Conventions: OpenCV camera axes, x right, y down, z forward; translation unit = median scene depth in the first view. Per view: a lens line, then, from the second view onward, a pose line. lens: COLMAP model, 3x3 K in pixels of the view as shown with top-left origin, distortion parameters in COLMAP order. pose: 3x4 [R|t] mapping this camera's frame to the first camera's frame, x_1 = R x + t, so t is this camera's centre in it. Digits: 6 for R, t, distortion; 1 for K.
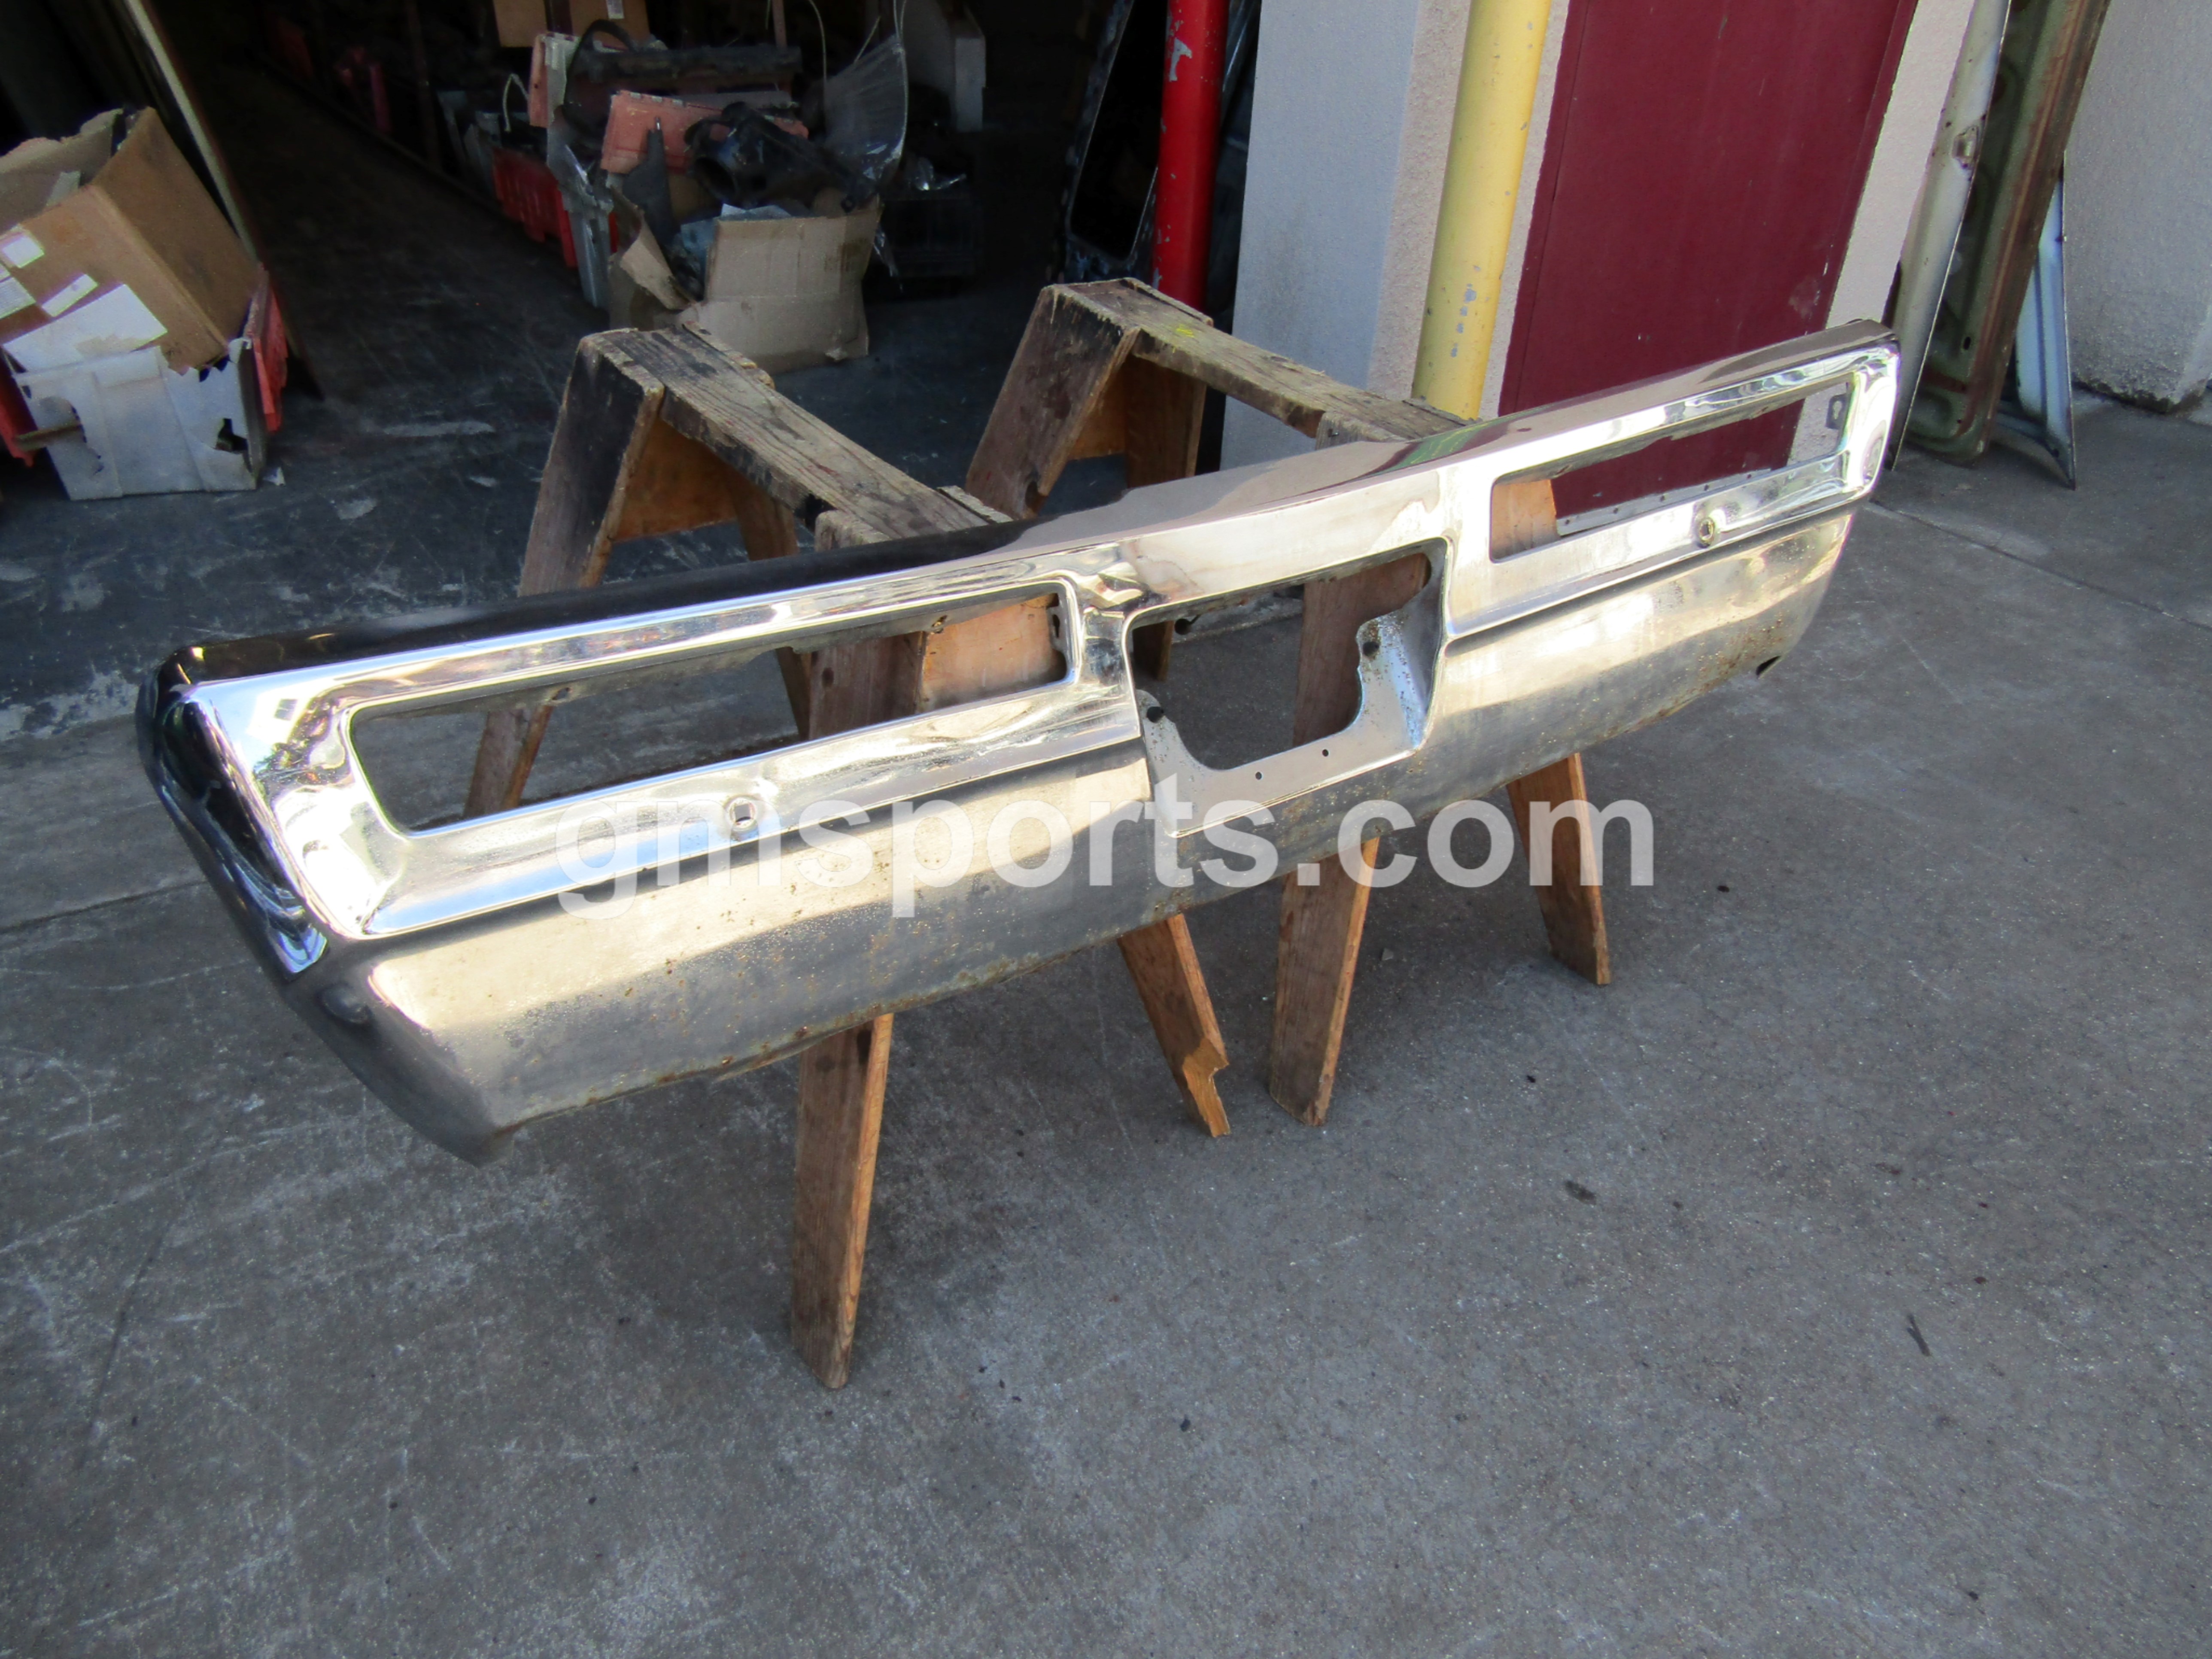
lens RADIAL K [[1574.5, 0, 1114.3], [0, 1574.5, 816.5], [0, 0, 1]] dist [-0.007088, 0.007984]
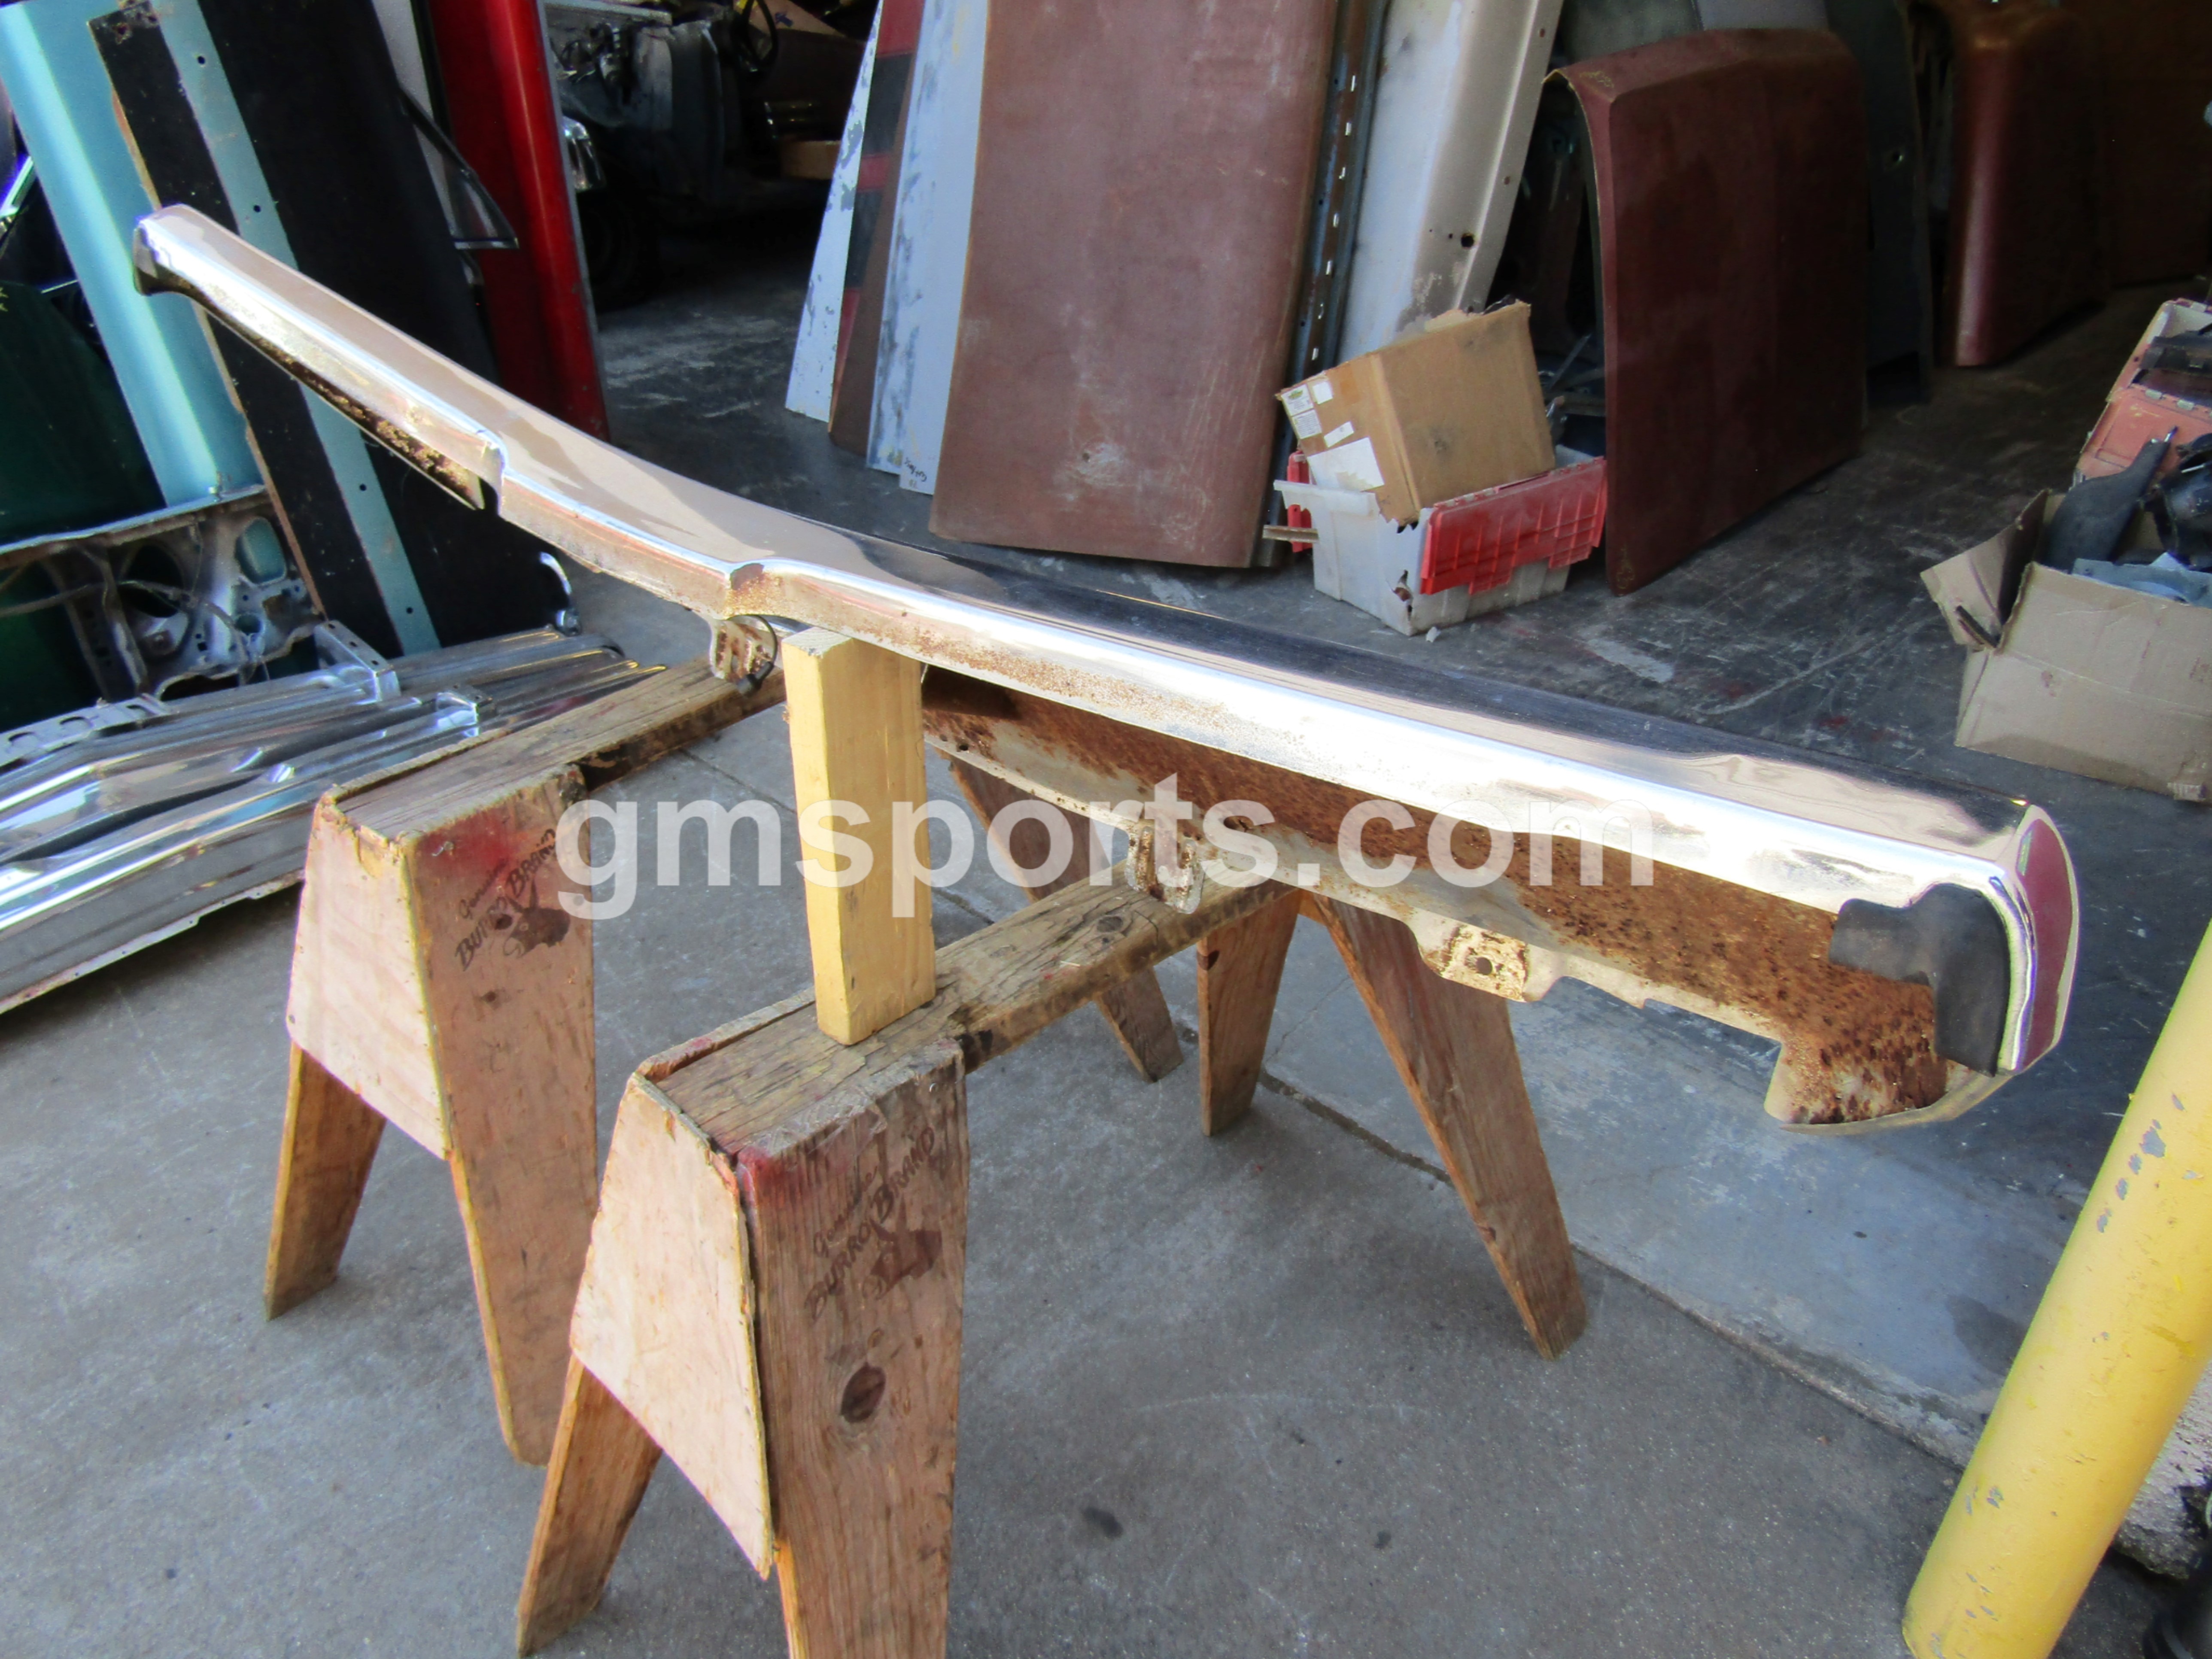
lens RADIAL K [[1569.2, 0, 1099.0], [0, 1569.2, 844.3], [0, 0, 1]] dist [-0.010722, 0.003337]
pose [[0.218619, 0.457434, -0.861951, 0.741314], [-0.507251, 0.807868, 0.300077, -0.552481], [0.833608, 0.371622, 0.408649, 0.764249]]
